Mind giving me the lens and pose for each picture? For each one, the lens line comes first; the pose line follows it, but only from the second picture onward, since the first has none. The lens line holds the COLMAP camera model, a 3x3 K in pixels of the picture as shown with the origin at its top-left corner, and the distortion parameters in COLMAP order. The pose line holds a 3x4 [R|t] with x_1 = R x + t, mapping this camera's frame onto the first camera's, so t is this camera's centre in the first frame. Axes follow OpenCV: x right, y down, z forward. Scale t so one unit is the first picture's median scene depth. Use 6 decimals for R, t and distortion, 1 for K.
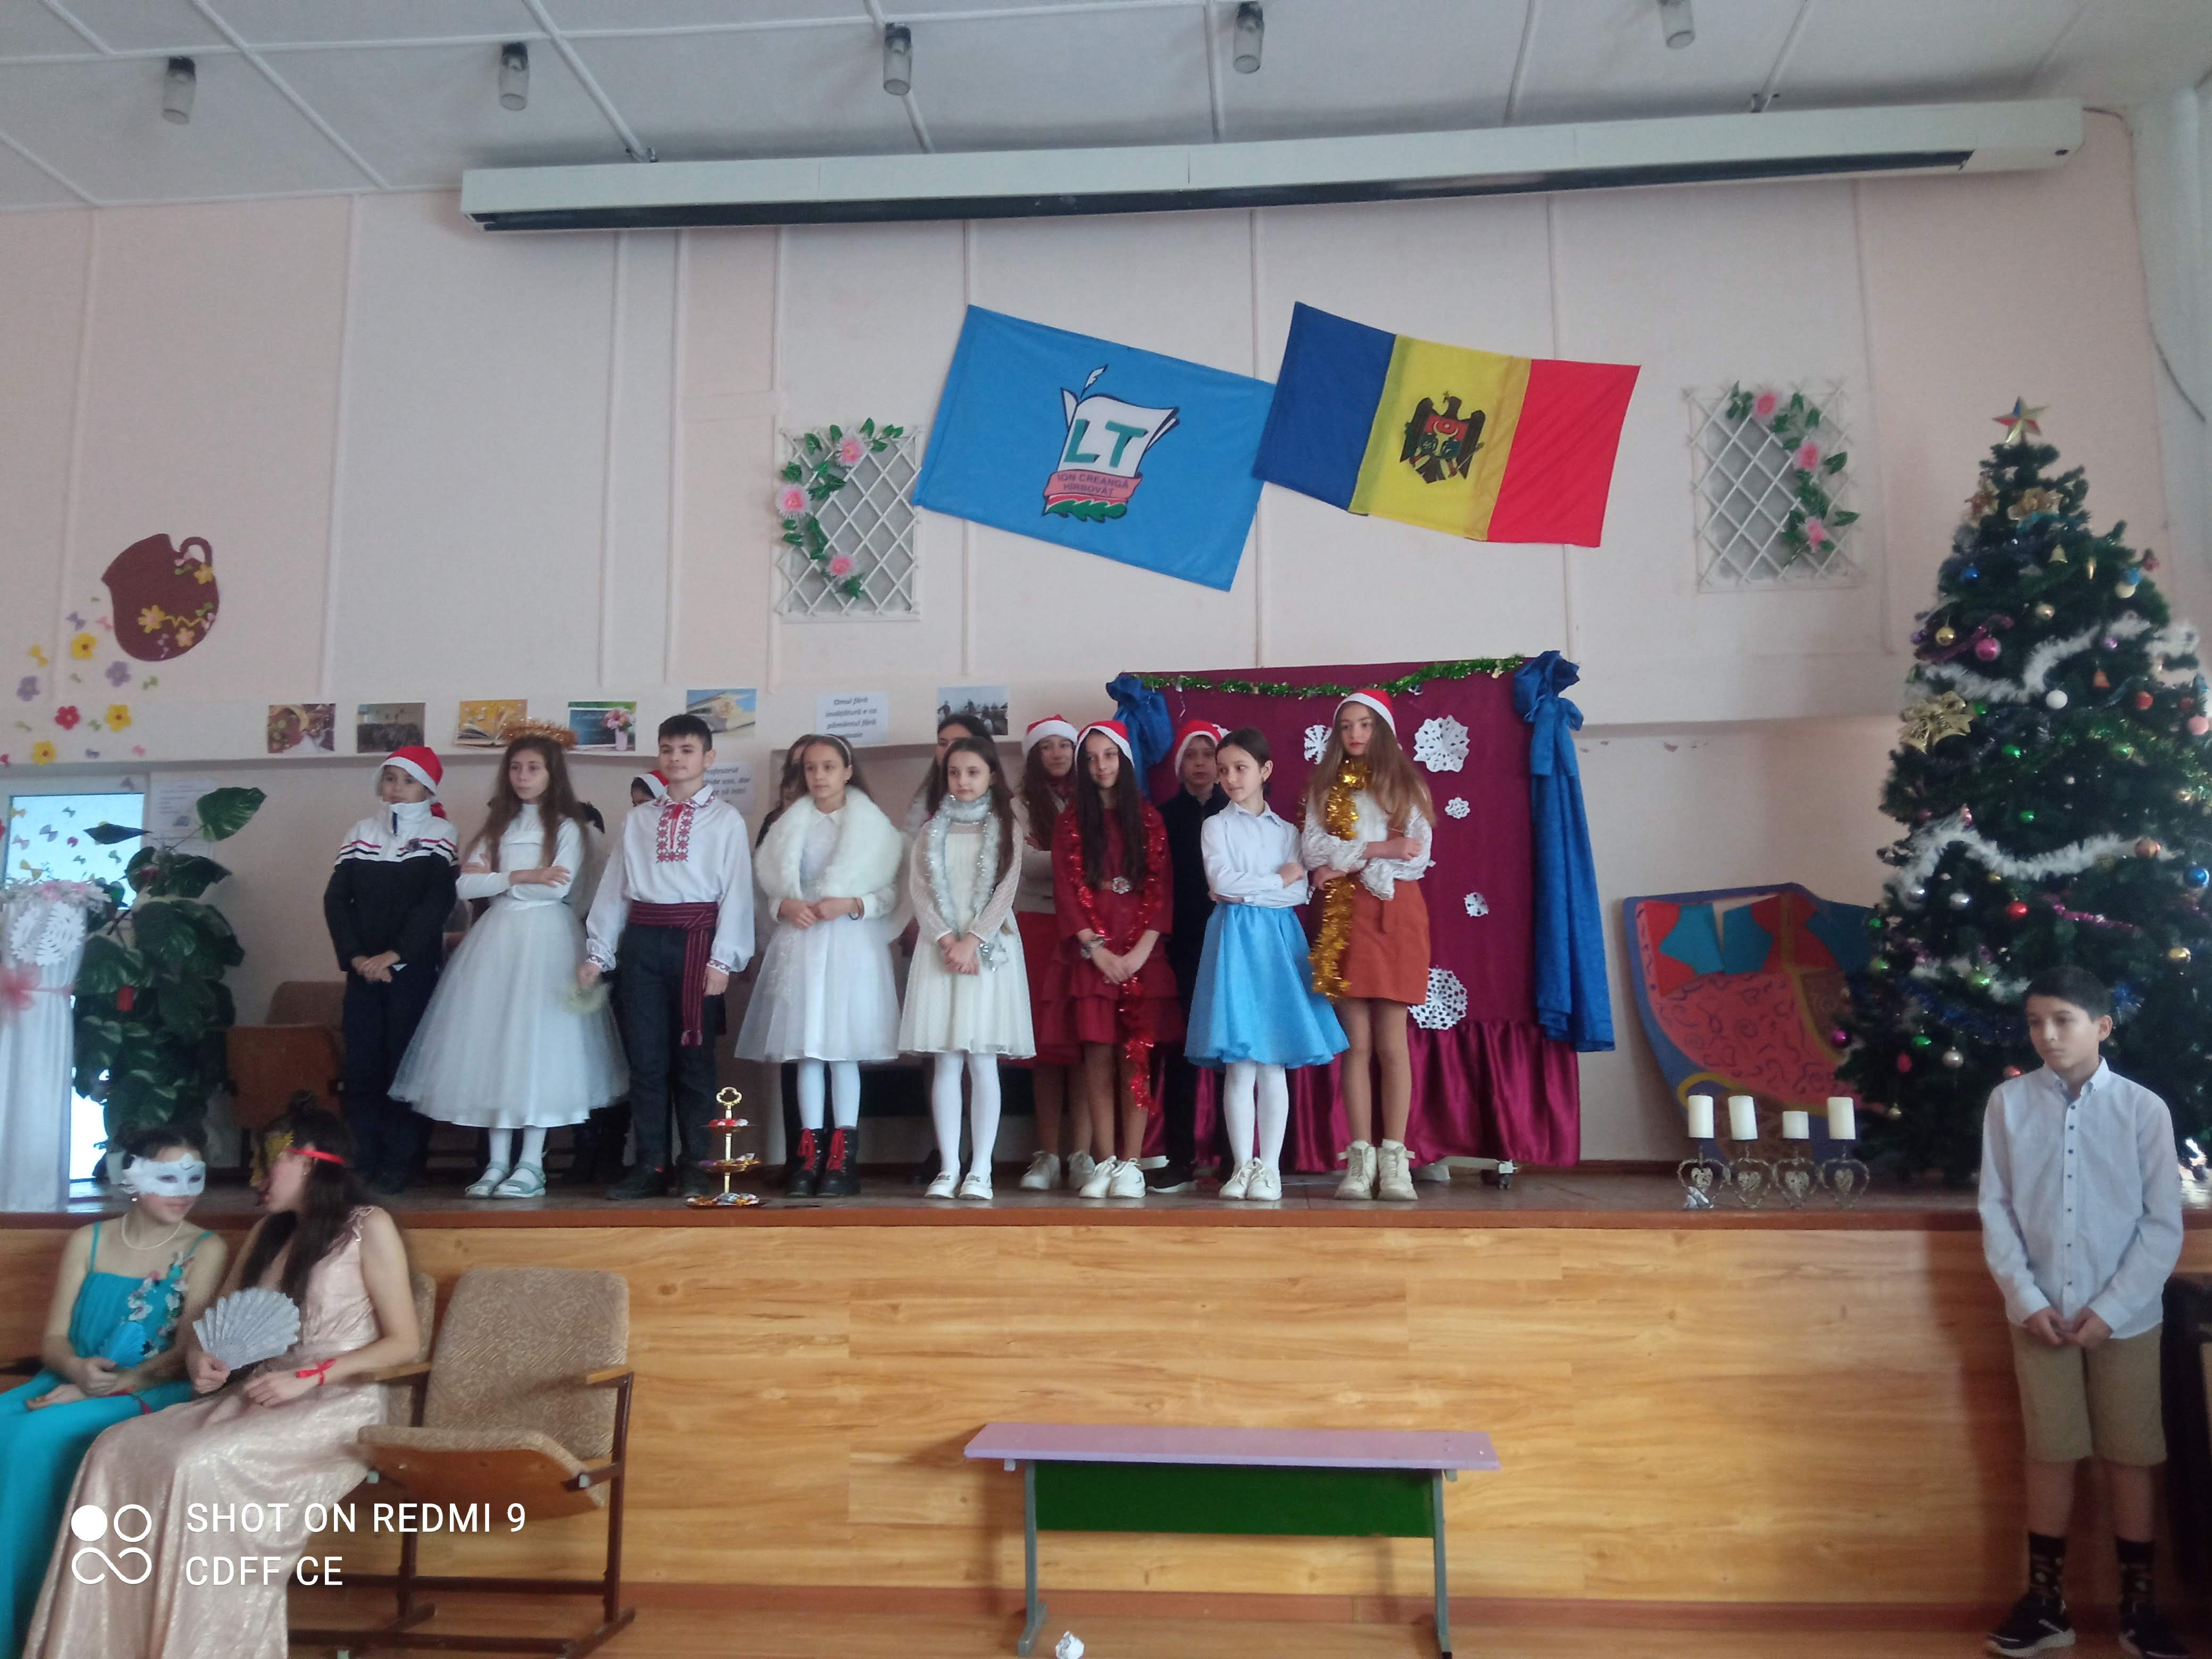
lens RADIAL K [[1782.7, 0, 1100.8], [0, 1782.7, 841.4], [0, 0, 1]] dist [0.100442, -0.182103]
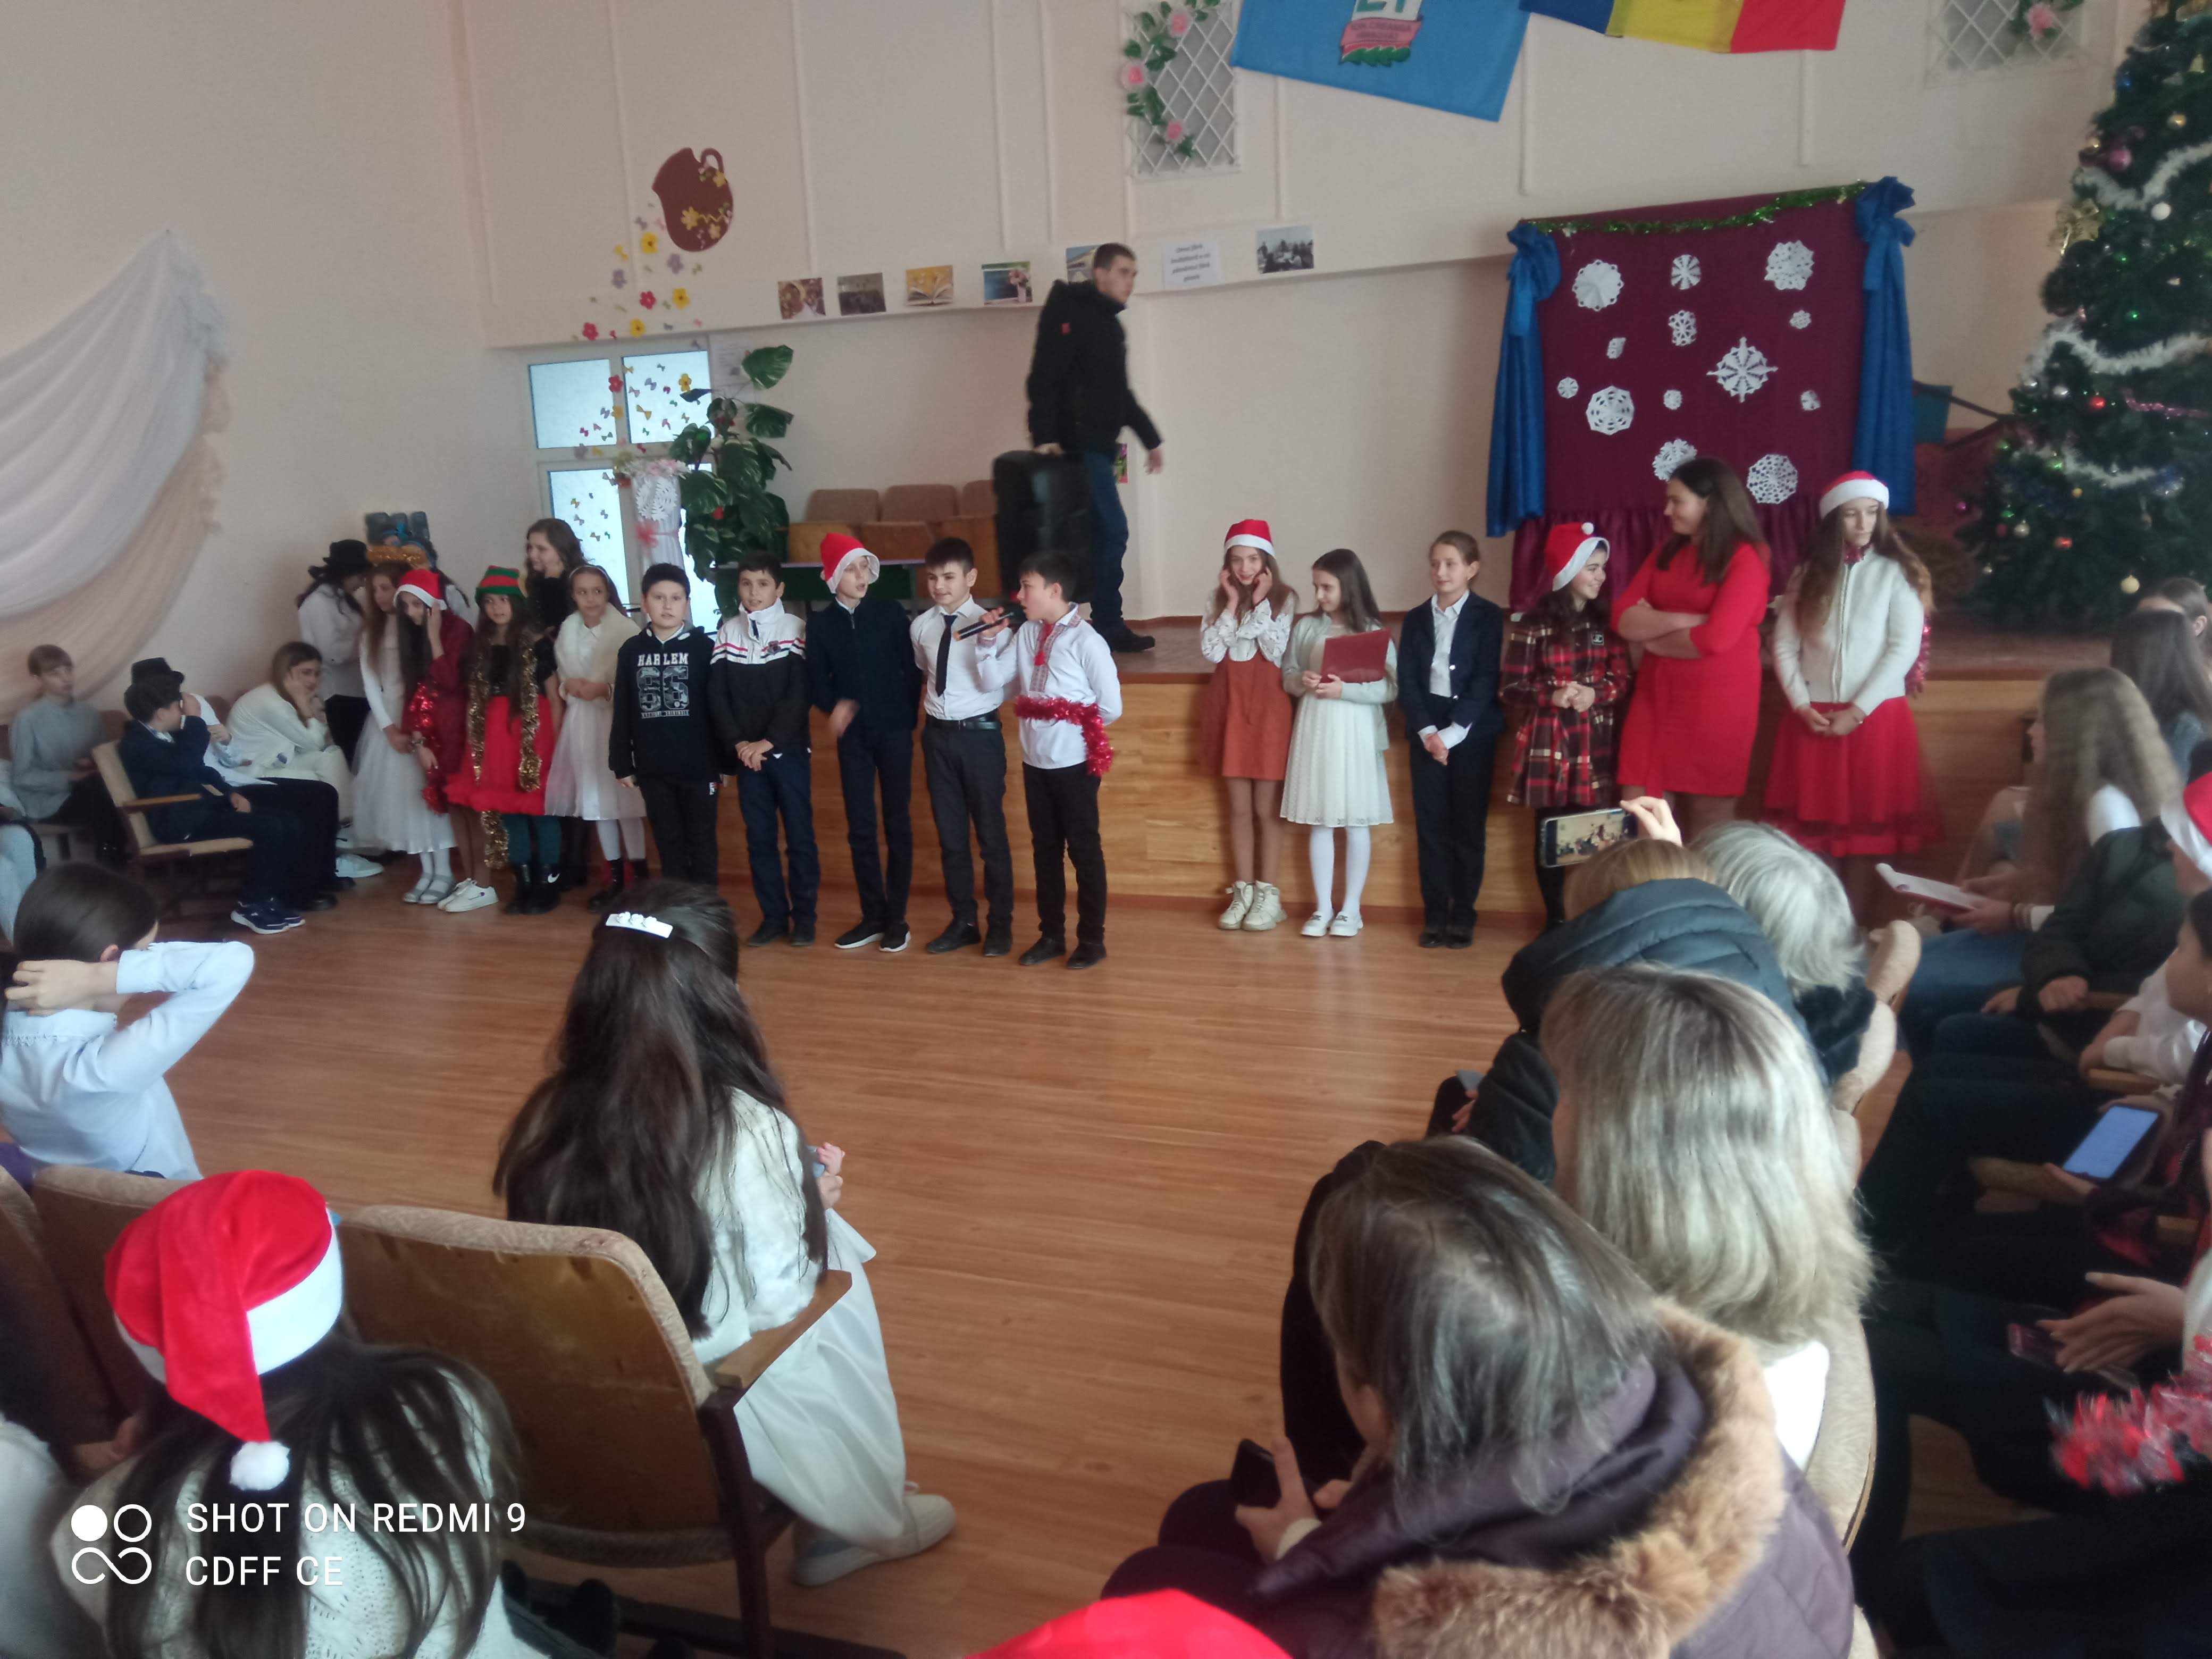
lens RADIAL K [[1781.8, 0, 1099.9], [0, 1781.8, 846.6], [0, 0, 1]] dist [0.071896, -0.109284]
pose [[0.952561, 0.020669, -0.303644, 0.190279], [0.084490, 0.940517, 0.329073, -0.103785], [0.292384, -0.339117, 0.894154, -0.278824]]
